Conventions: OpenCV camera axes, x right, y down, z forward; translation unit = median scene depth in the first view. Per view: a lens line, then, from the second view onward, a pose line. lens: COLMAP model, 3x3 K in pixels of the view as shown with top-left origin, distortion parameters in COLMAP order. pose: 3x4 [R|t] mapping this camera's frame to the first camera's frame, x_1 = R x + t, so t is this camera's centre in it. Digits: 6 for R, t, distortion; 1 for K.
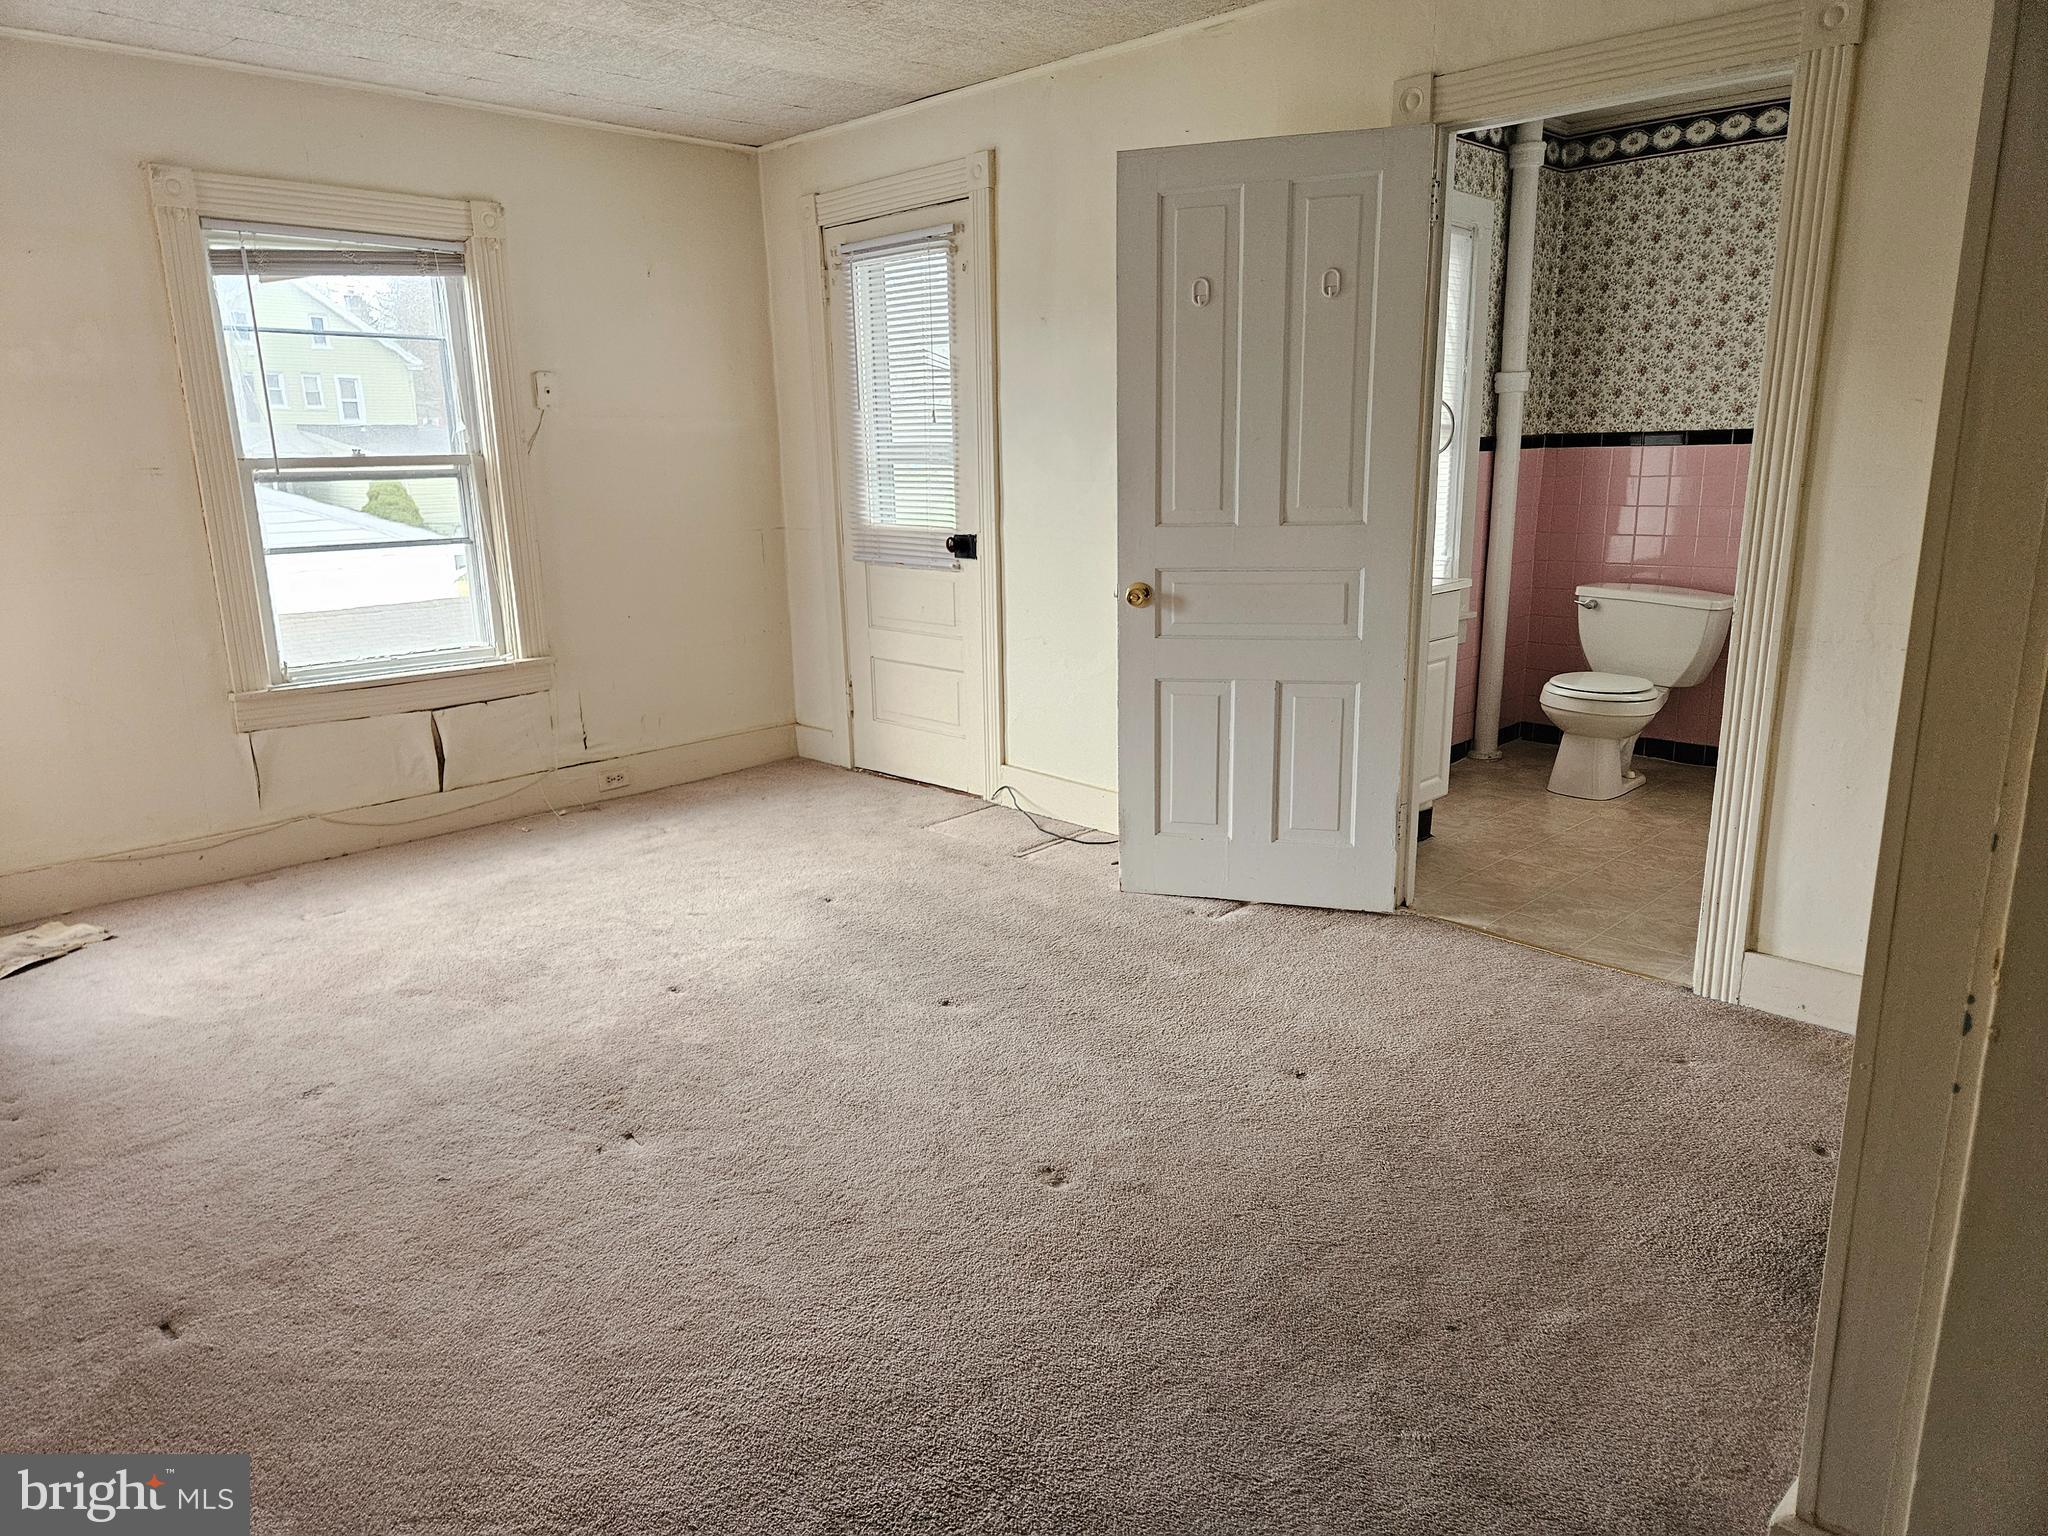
lens RADIAL K [[1365.6, 0, 1015.9], [0, 1365.6, 792.3], [0, 0, 1]] dist [0.086958, -0.073747]
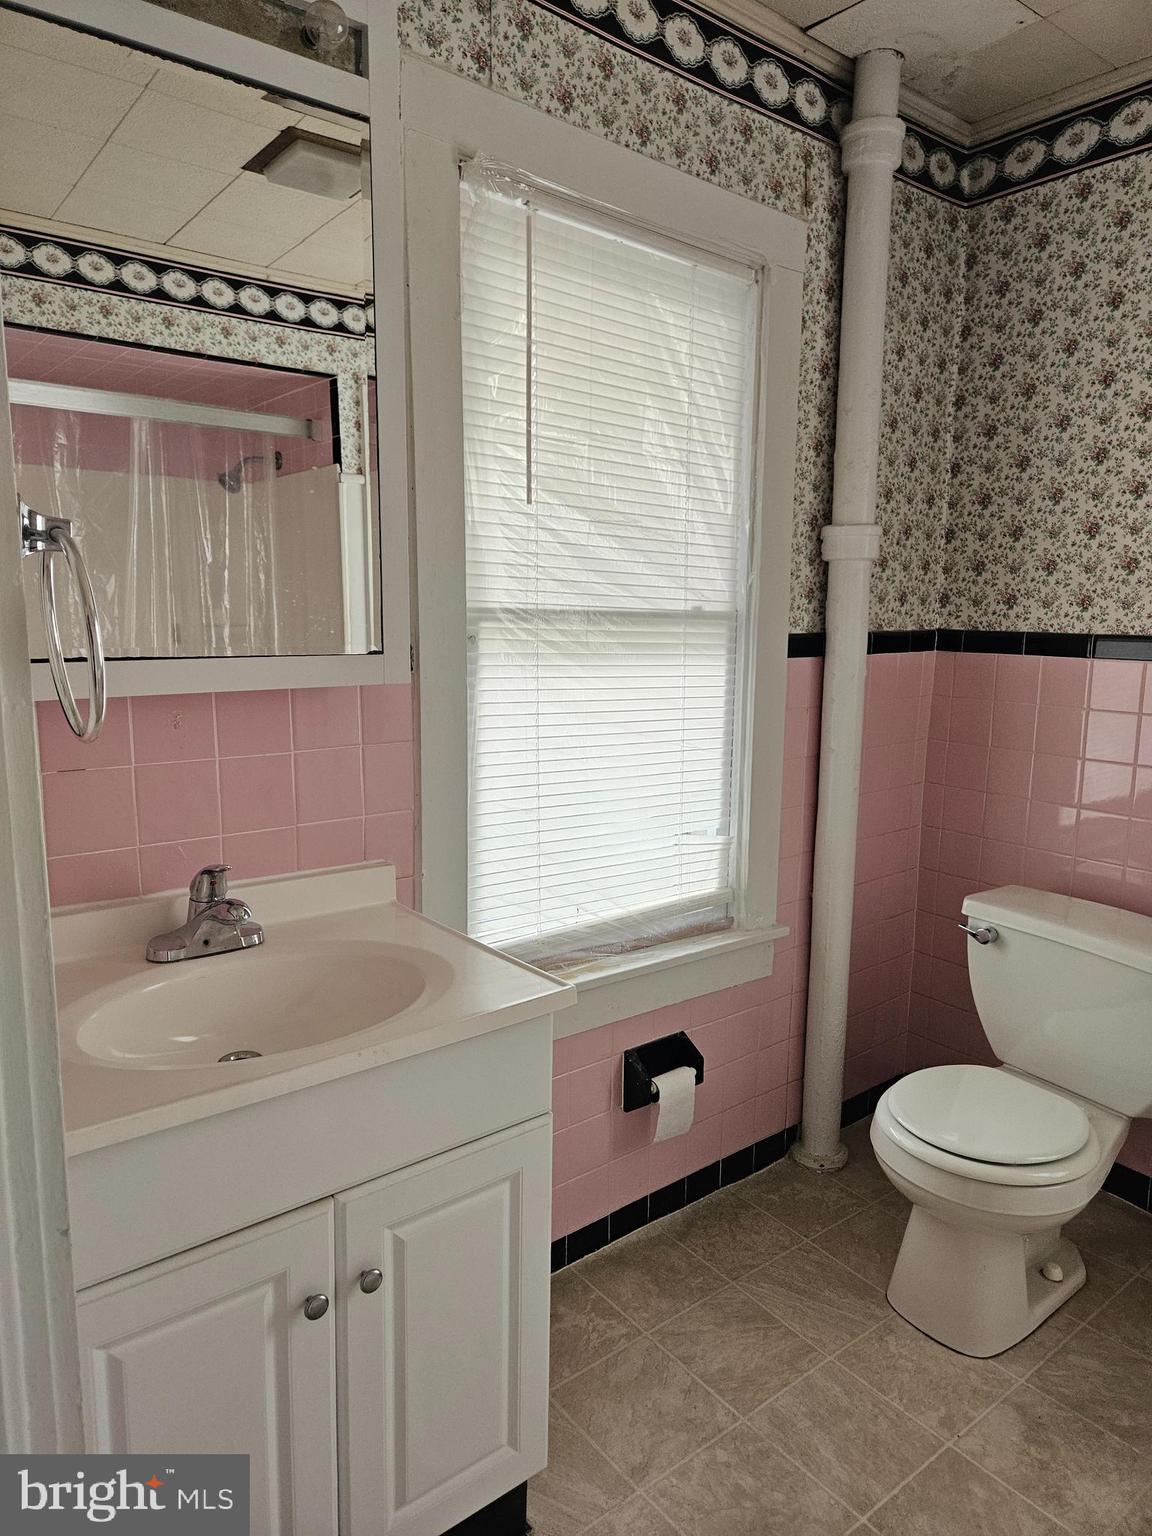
lens RADIAL K [[1024.2, 0, 585.9], [0, 1024.2, 778.9], [0, 0, 1]] dist [0.086958, -0.073747]
pose [[0.992948, 0.048945, -0.107974, 0.298000], [-0.057409, 0.995398, -0.076732, -0.157174], [0.103721, 0.082390, 0.991188, 0.565977]]
